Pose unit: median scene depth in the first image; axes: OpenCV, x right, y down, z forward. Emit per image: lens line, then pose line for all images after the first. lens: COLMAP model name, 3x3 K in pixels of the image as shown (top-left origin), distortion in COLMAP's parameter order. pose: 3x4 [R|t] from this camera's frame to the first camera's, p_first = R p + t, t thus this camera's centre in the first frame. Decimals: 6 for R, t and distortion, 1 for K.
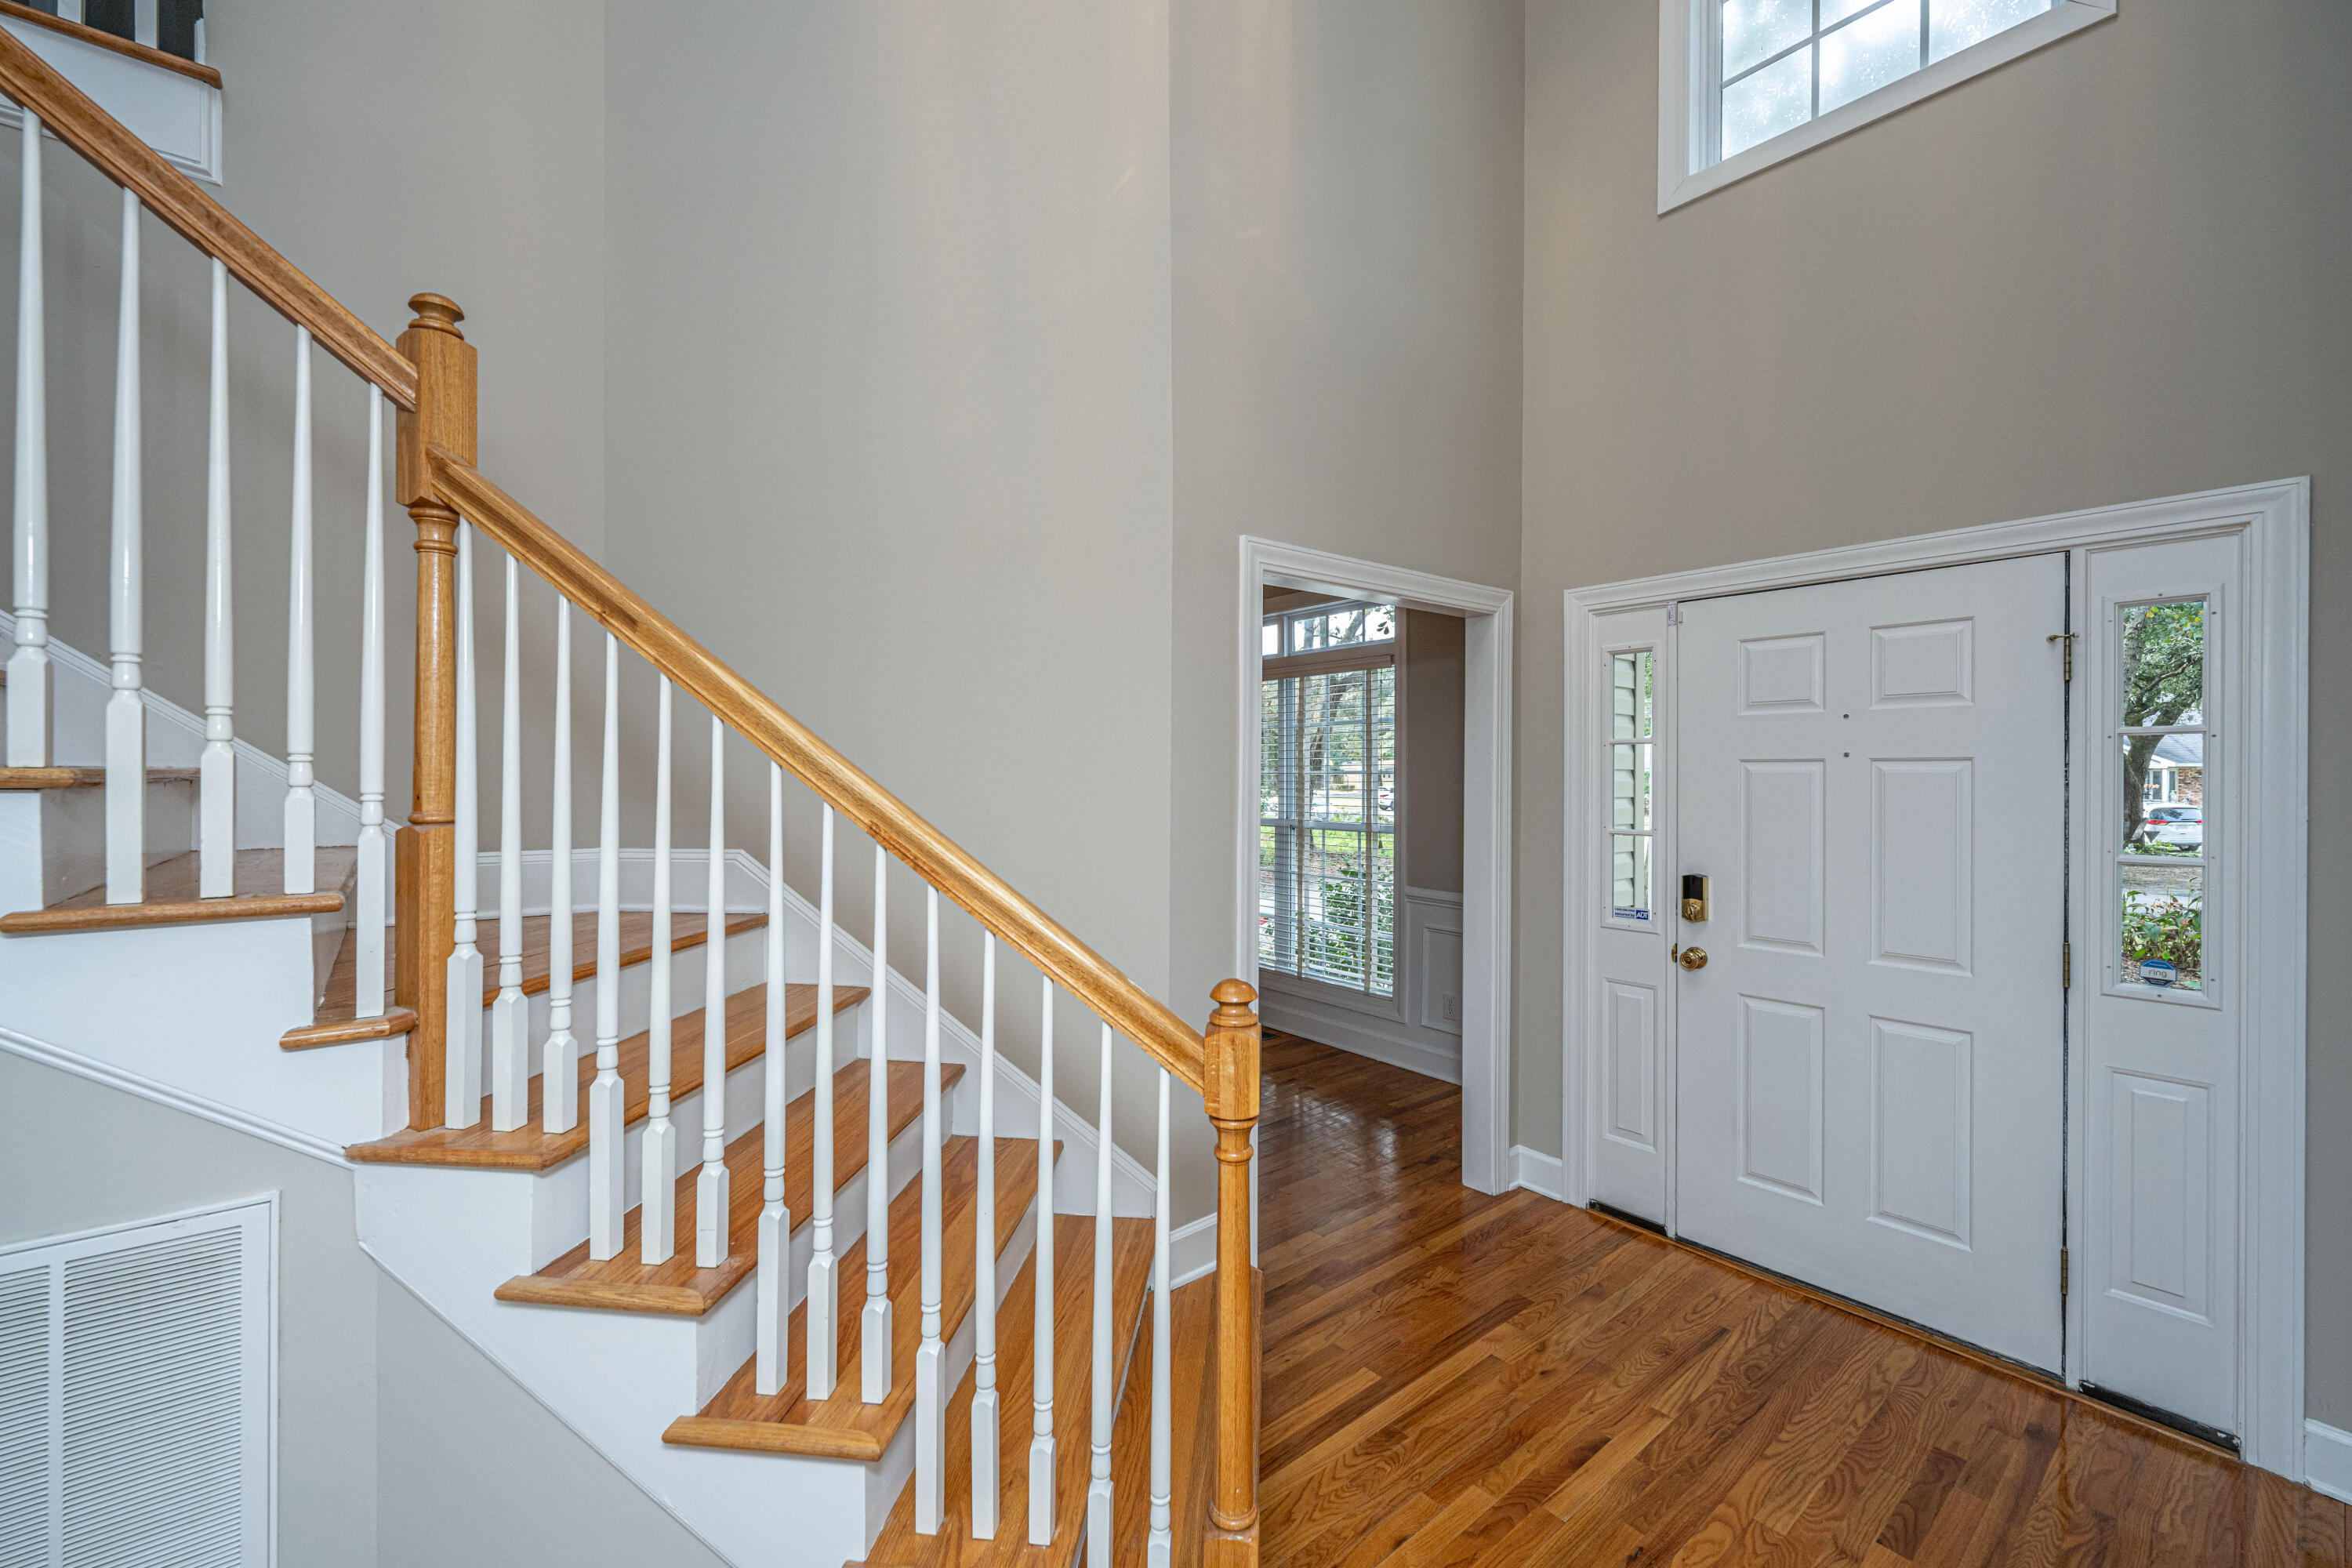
lens RADIAL K [[951.2, 0, 1181.6], [0, 951.2, 773.8], [0, 0, 1]] dist [0.000760, 0.001509]
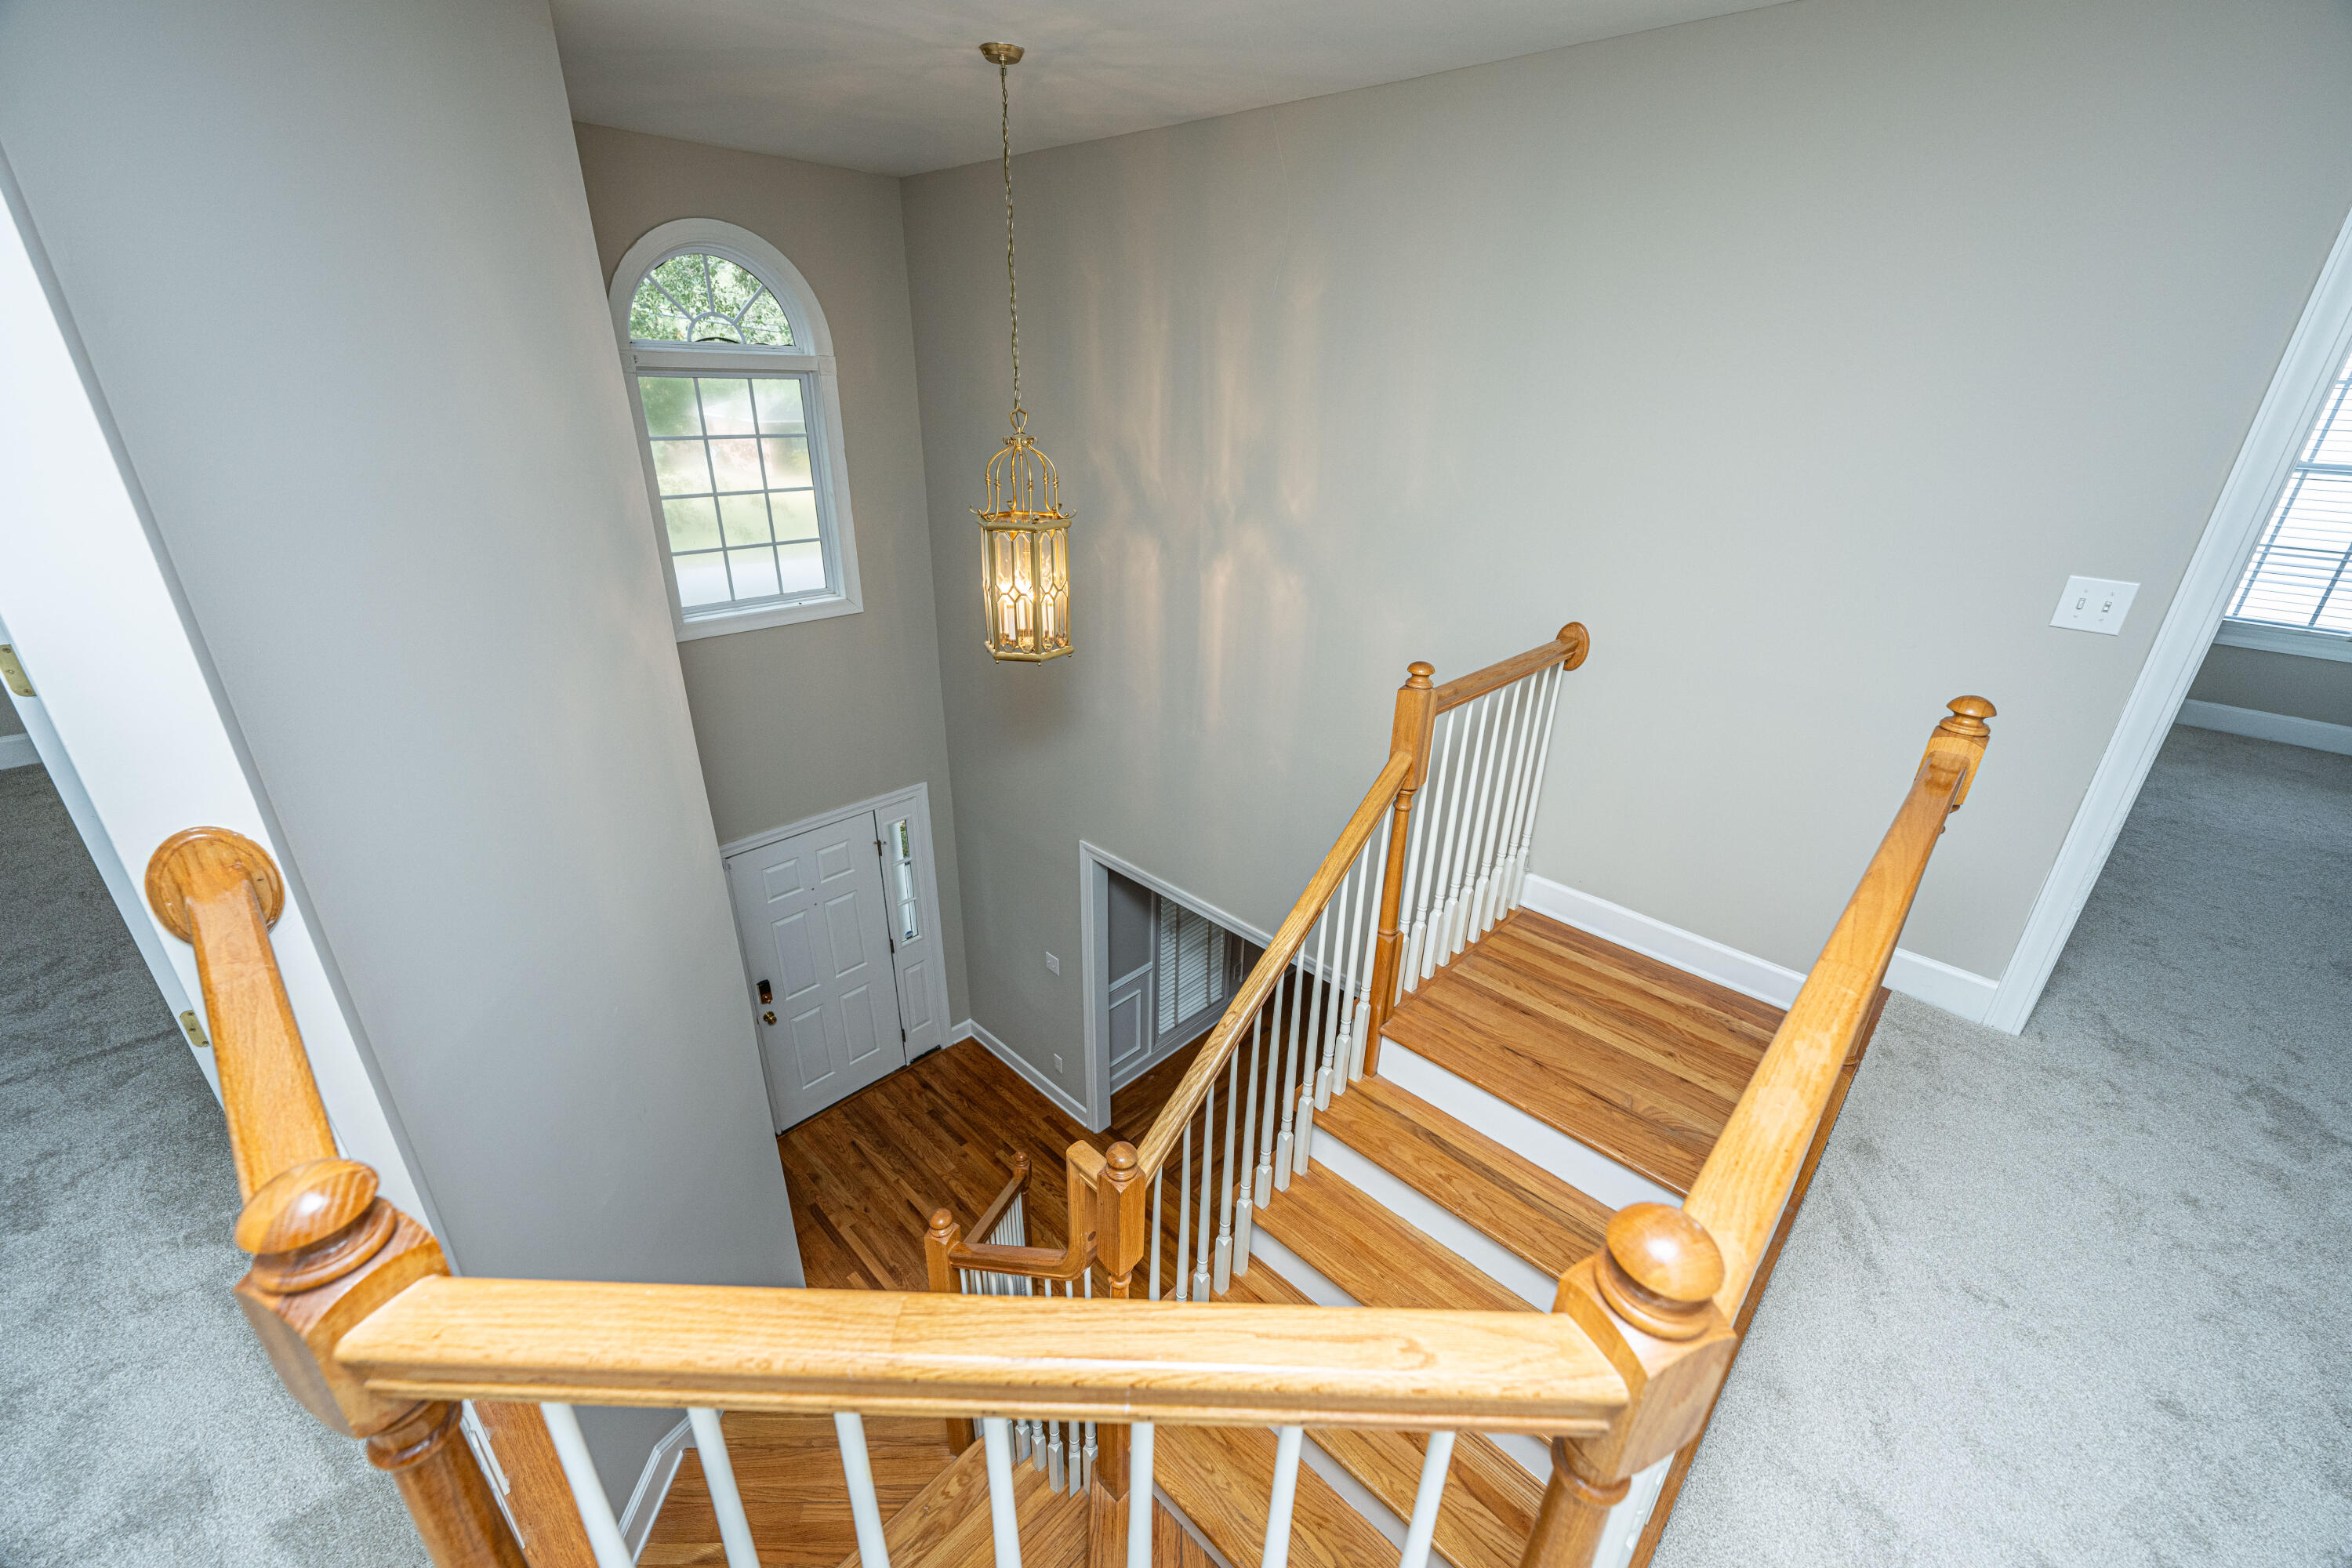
lens RADIAL K [[951.2, 0, 1176.3], [0, 951.2, 785.7], [0, 0, 1]] dist [0.000760, 0.001509]
pose [[-0.132972, -0.416861, 0.899192, -1.512337], [-0.028015, 0.908466, 0.417018, -1.438556], [-0.990724, 0.030260, -0.132479, 0.551677]]
